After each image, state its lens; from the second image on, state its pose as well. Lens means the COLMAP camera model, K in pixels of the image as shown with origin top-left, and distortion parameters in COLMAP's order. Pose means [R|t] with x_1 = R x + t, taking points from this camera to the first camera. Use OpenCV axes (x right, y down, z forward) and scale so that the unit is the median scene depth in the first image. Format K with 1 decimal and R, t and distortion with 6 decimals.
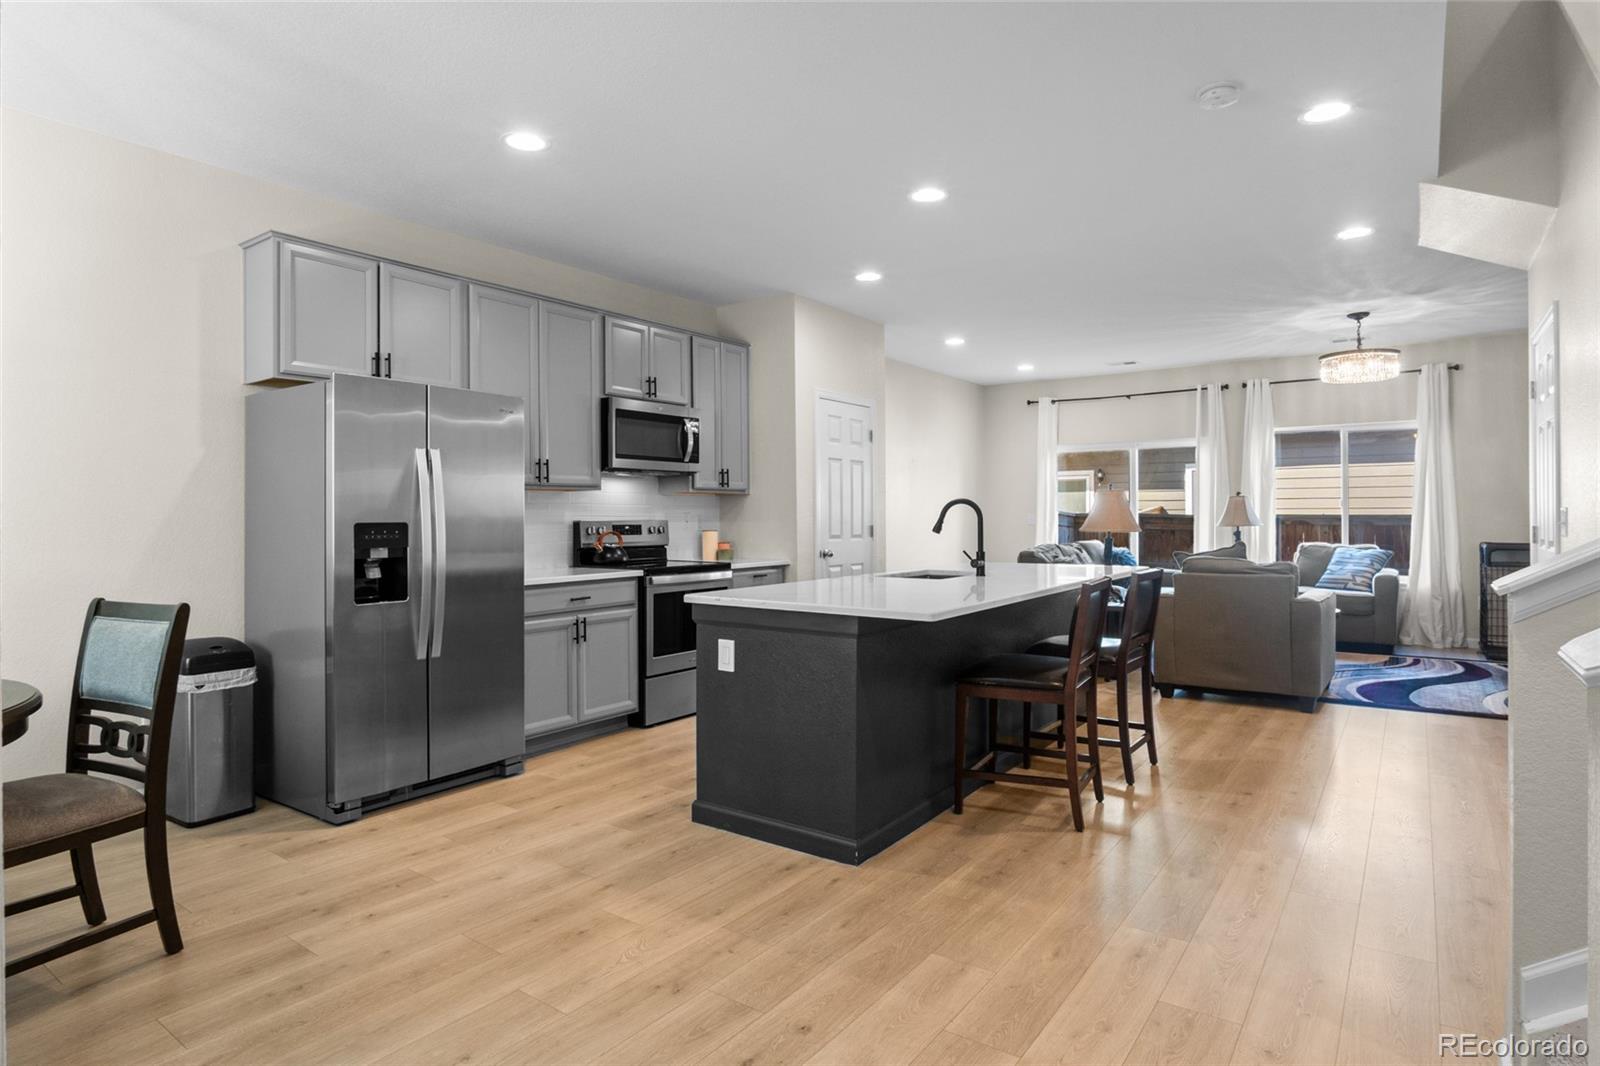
lens RADIAL K [[871.7, 0, 784.0], [0, 871.7, 515.6], [0, 0, 1]] dist [-0.033332, 0.008399]
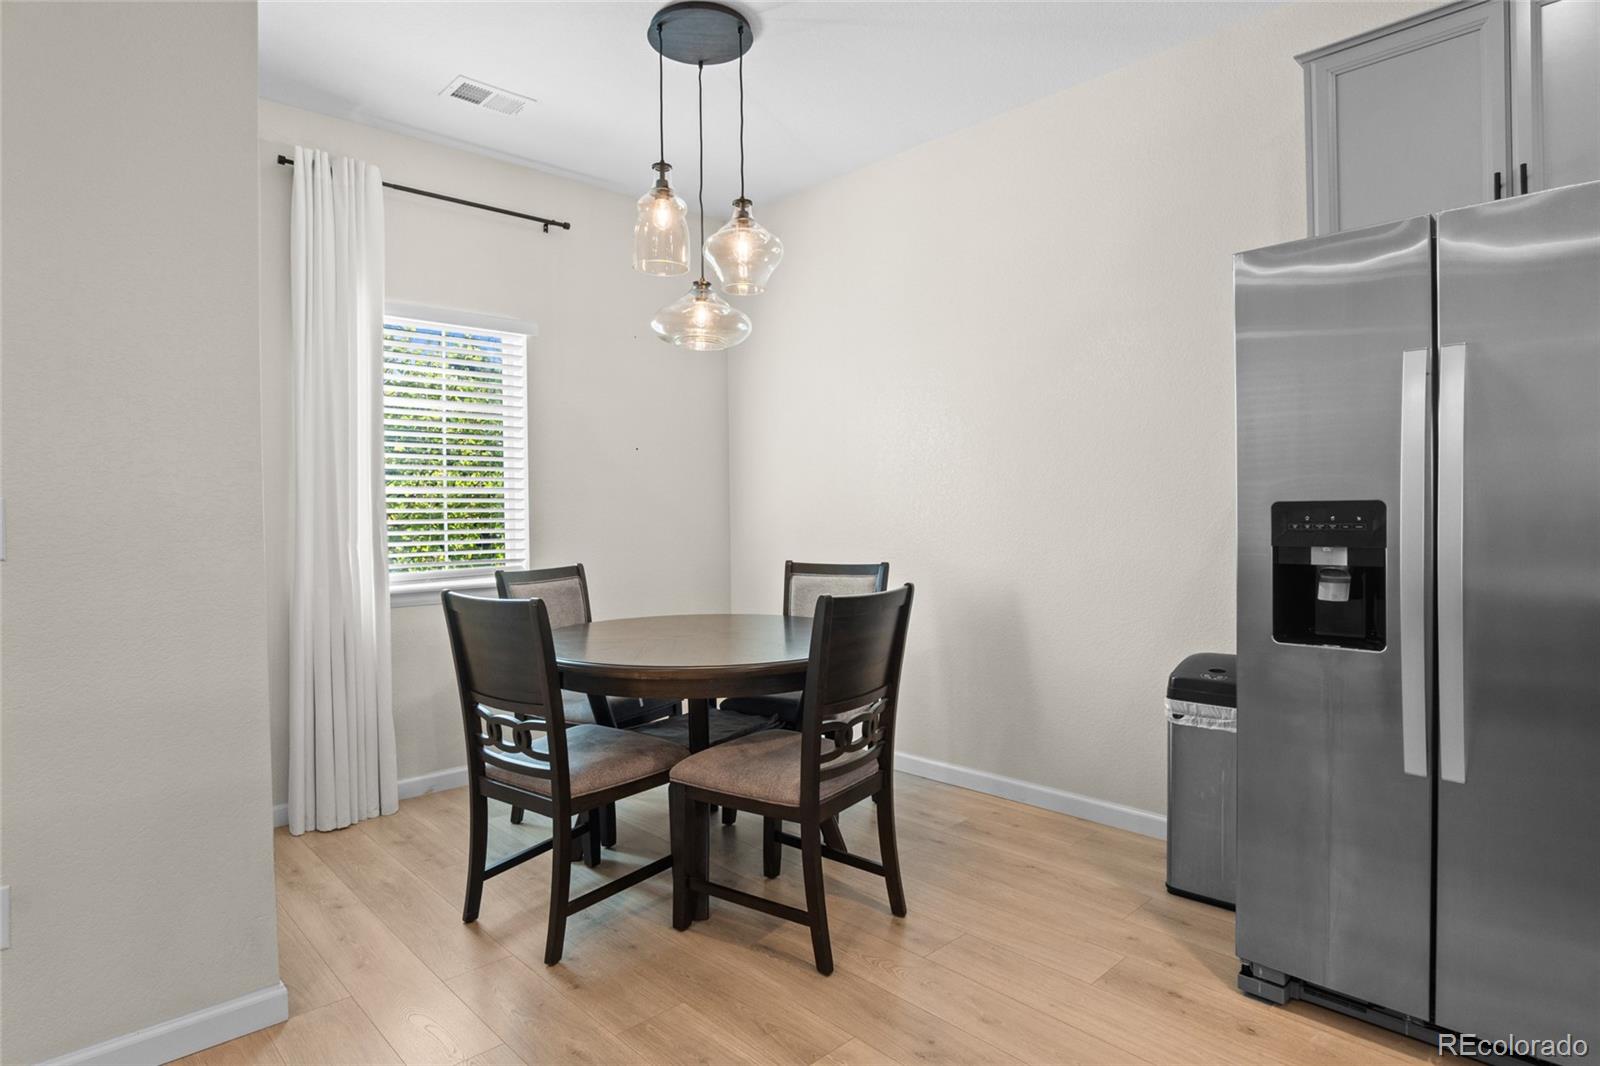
lens RADIAL K [[871.7, 0, 788.9], [0, 871.7, 524.4], [0, 0, 1]] dist [-0.033332, 0.008399]
pose [[-0.179898, 0.024249, -0.983386, 0.089991], [0.013763, 0.999660, 0.022133, 0.004220], [0.983589, -0.009552, -0.180170, 0.522547]]
